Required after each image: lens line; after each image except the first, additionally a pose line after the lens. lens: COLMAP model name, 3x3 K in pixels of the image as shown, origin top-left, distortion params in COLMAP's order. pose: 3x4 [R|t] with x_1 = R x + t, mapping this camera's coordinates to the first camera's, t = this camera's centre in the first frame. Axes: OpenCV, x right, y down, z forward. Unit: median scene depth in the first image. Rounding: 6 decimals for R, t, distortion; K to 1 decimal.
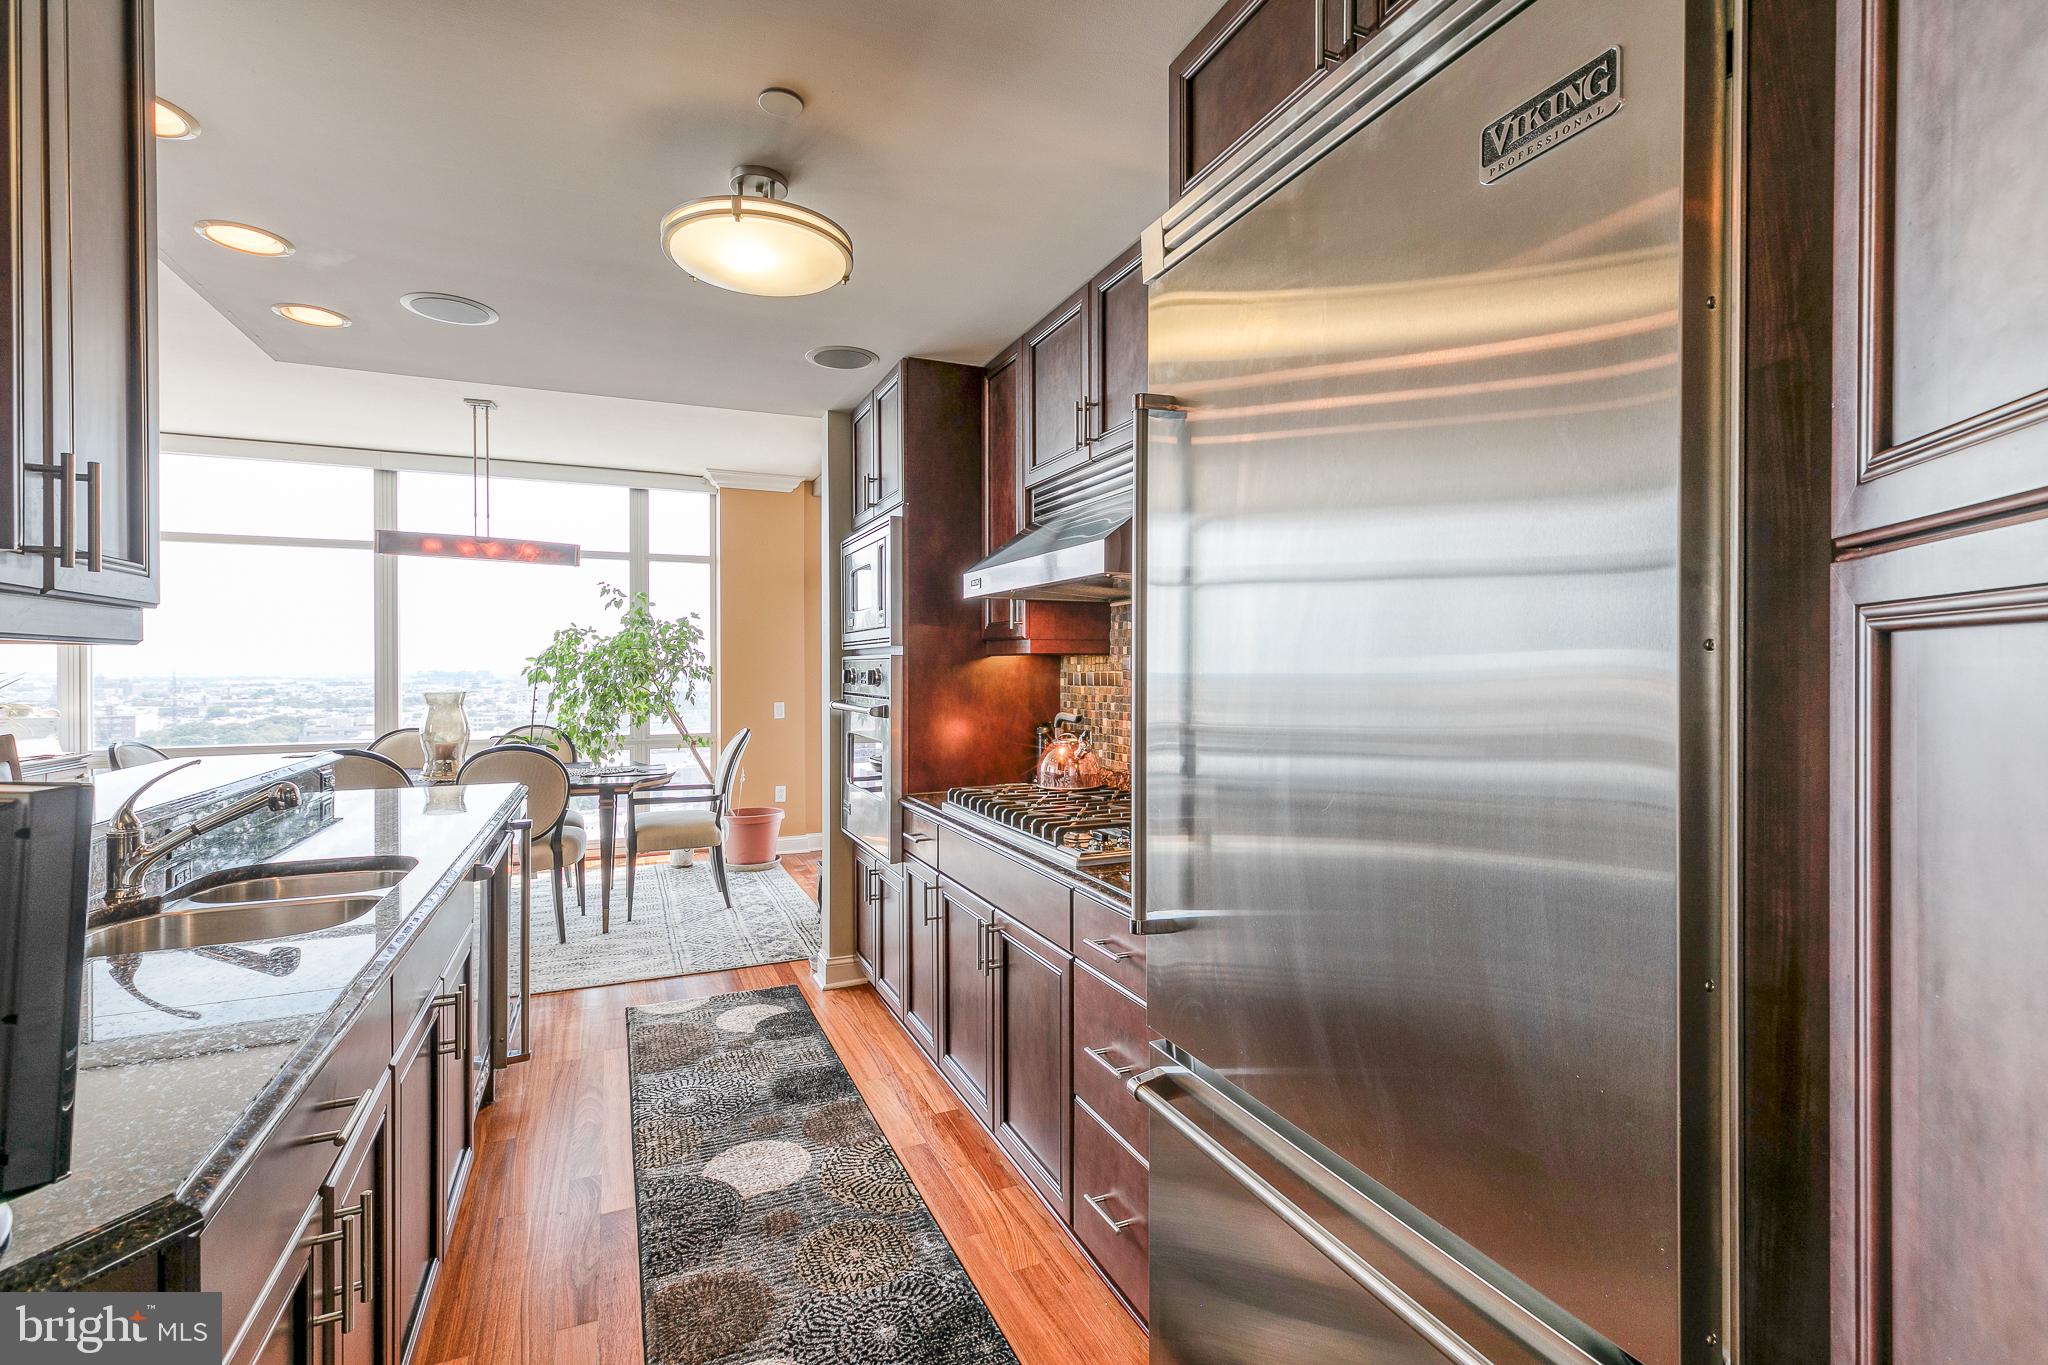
lens RADIAL K [[924.6, 0, 1018.6], [0, 924.6, 669.9], [0, 0, 1]] dist [0.007235, 0.000342]
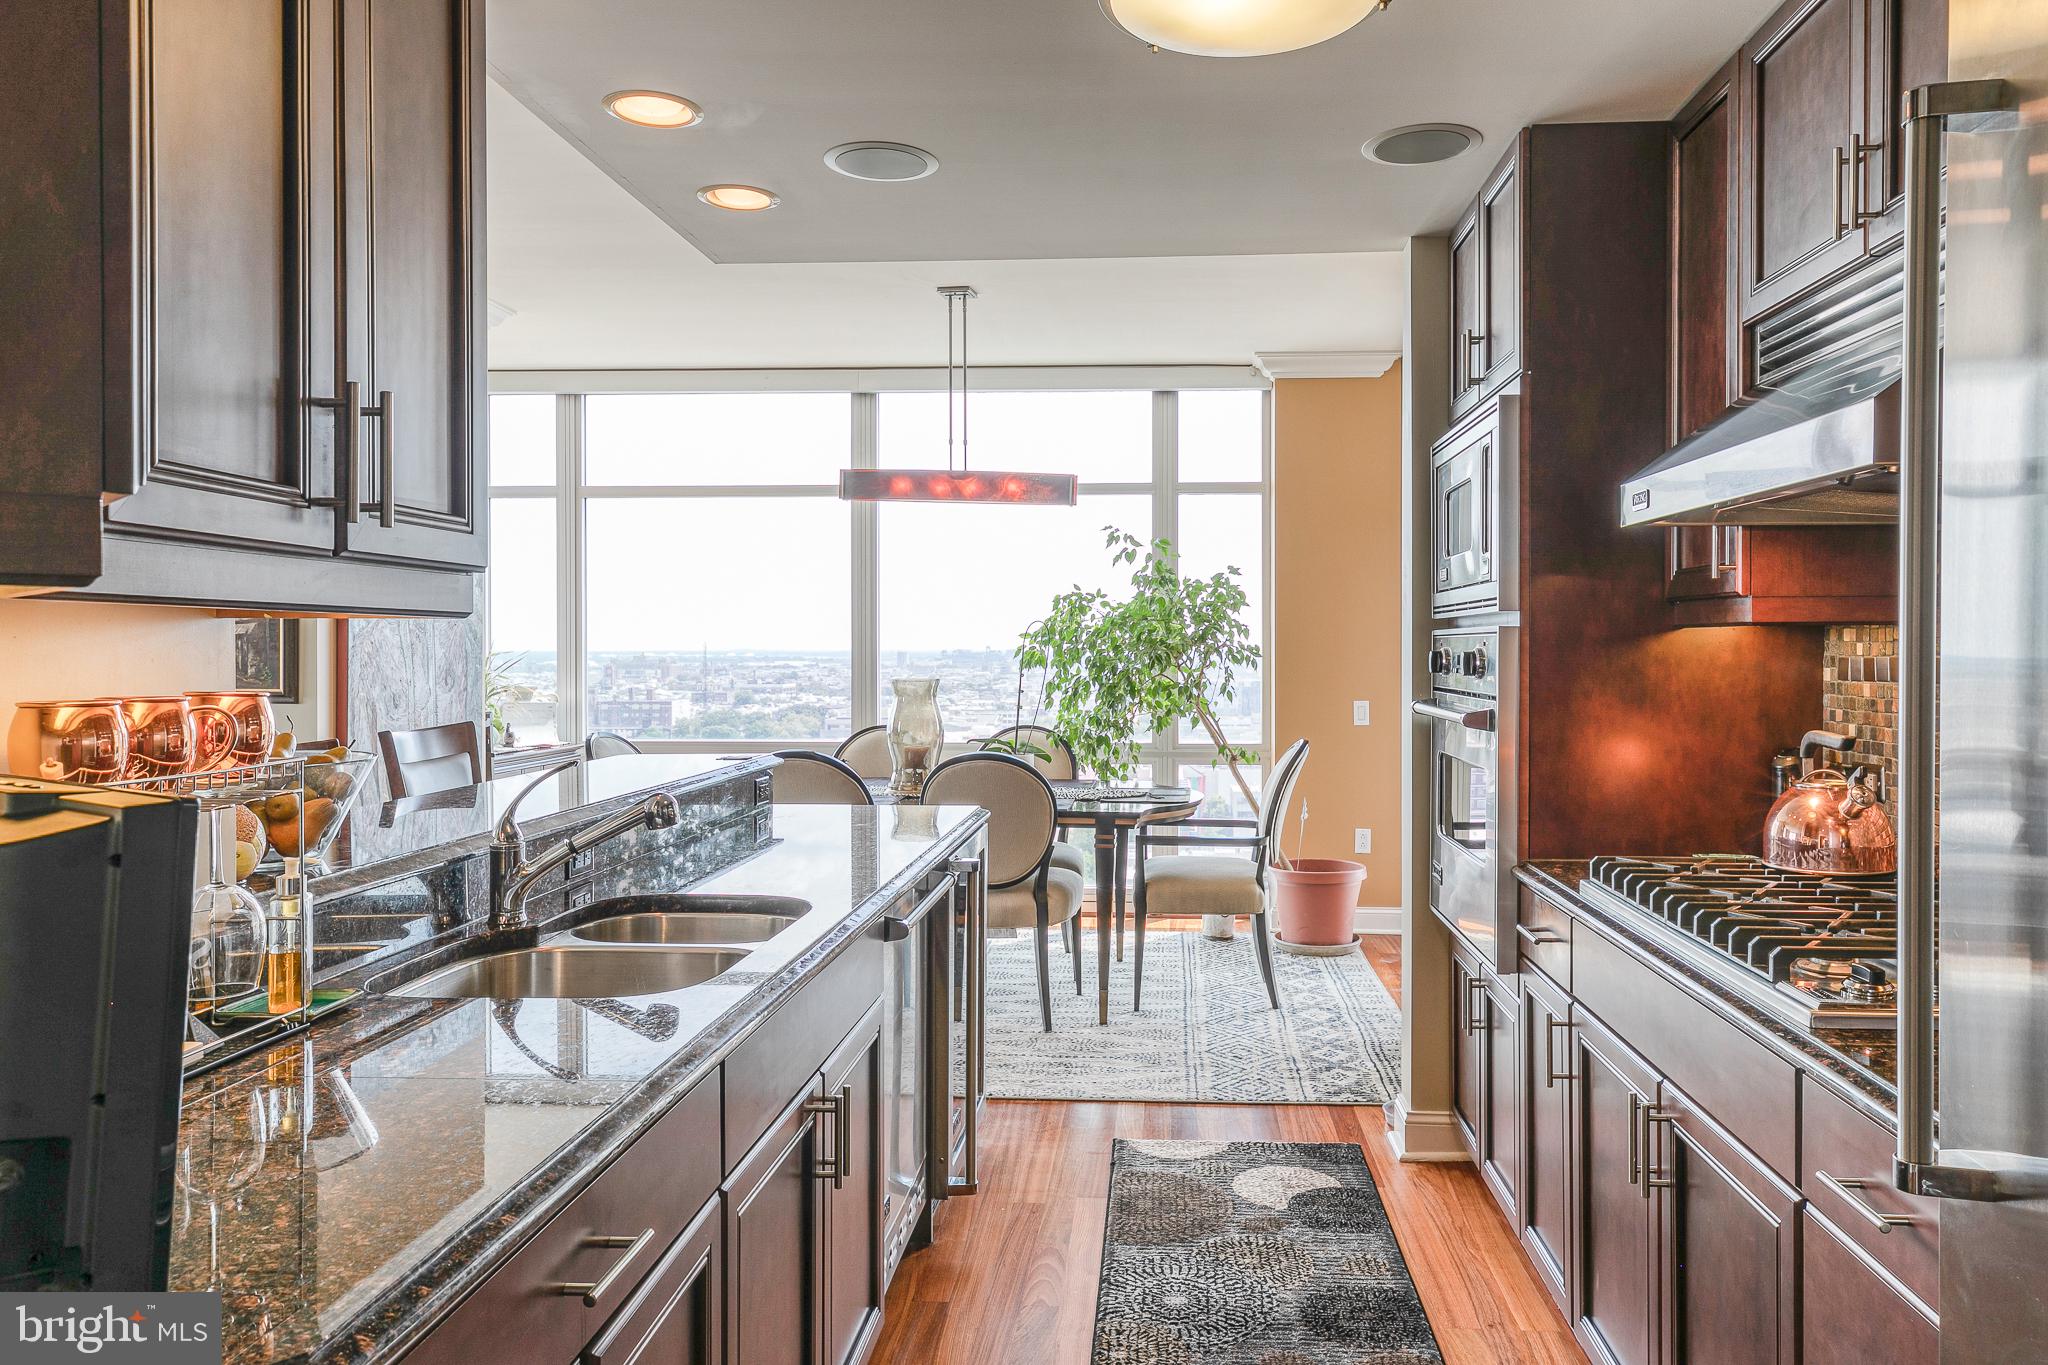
lens RADIAL K [[1400.7, 0, 1093.3], [0, 1400.7, 654.7], [0, 0, 1]] dist [0.018226, -0.001603]
pose [[0.892713, 0.003714, -0.450610, 0.034125], [-0.002513, 0.999992, 0.003263, -0.000159], [0.450619, -0.001780, 0.892715, 0.060040]]
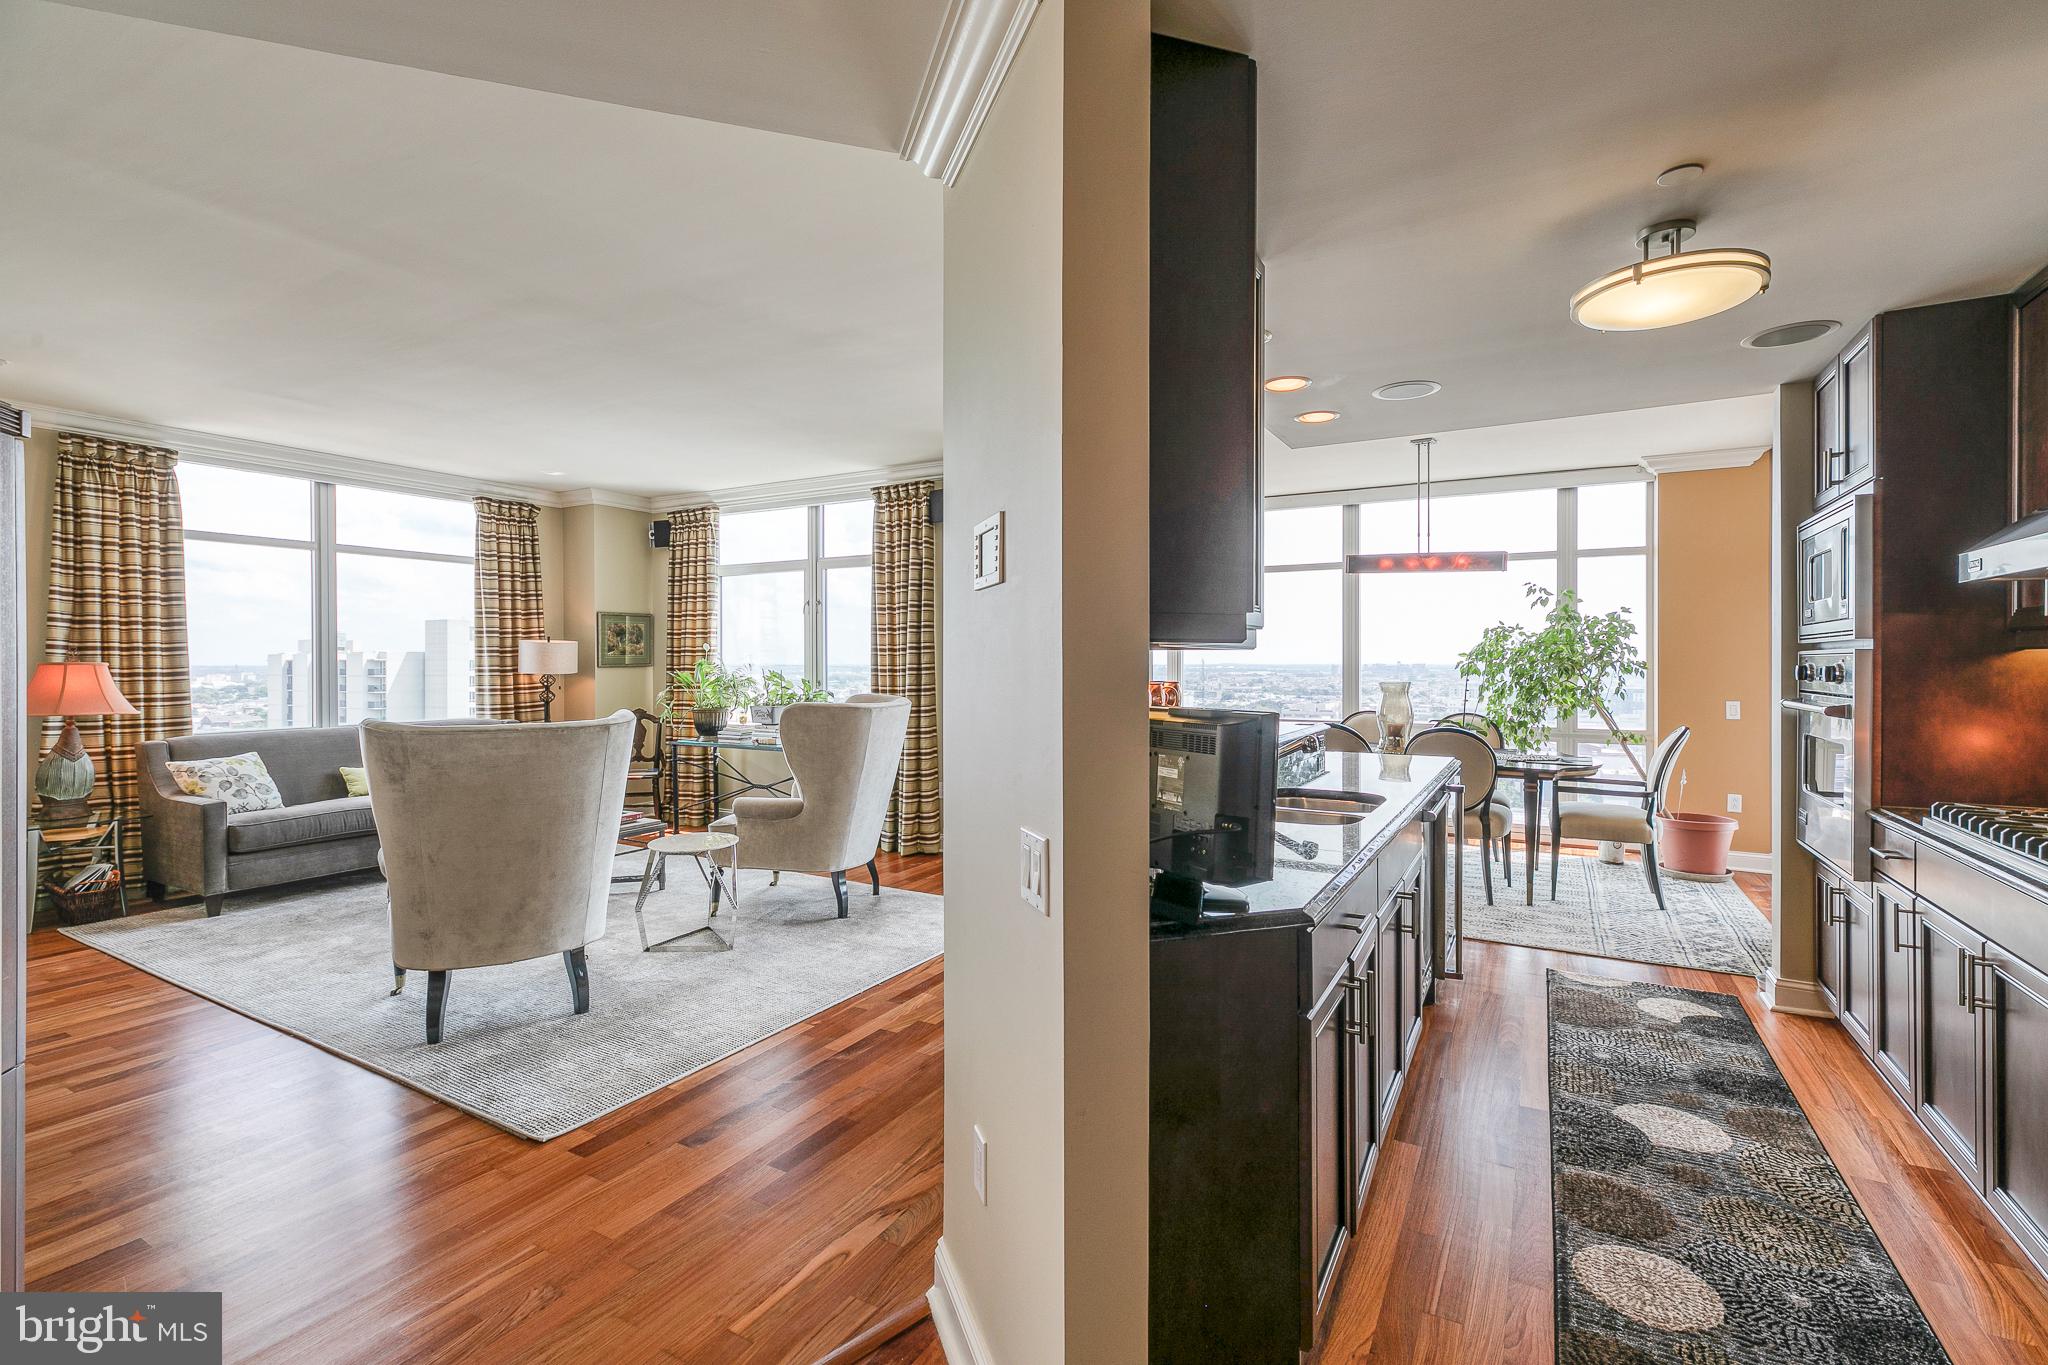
lens RADIAL K [[924.4, 0, 1029.1], [0, 924.4, 664.4], [0, 0, 1]] dist [0.006045, 0.000733]
pose [[0.603816, 0.003185, -0.797117, 0.088698], [-0.003016, 0.999994, 0.001711, -0.000351], [0.797118, 0.001371, 0.603822, -0.171251]]
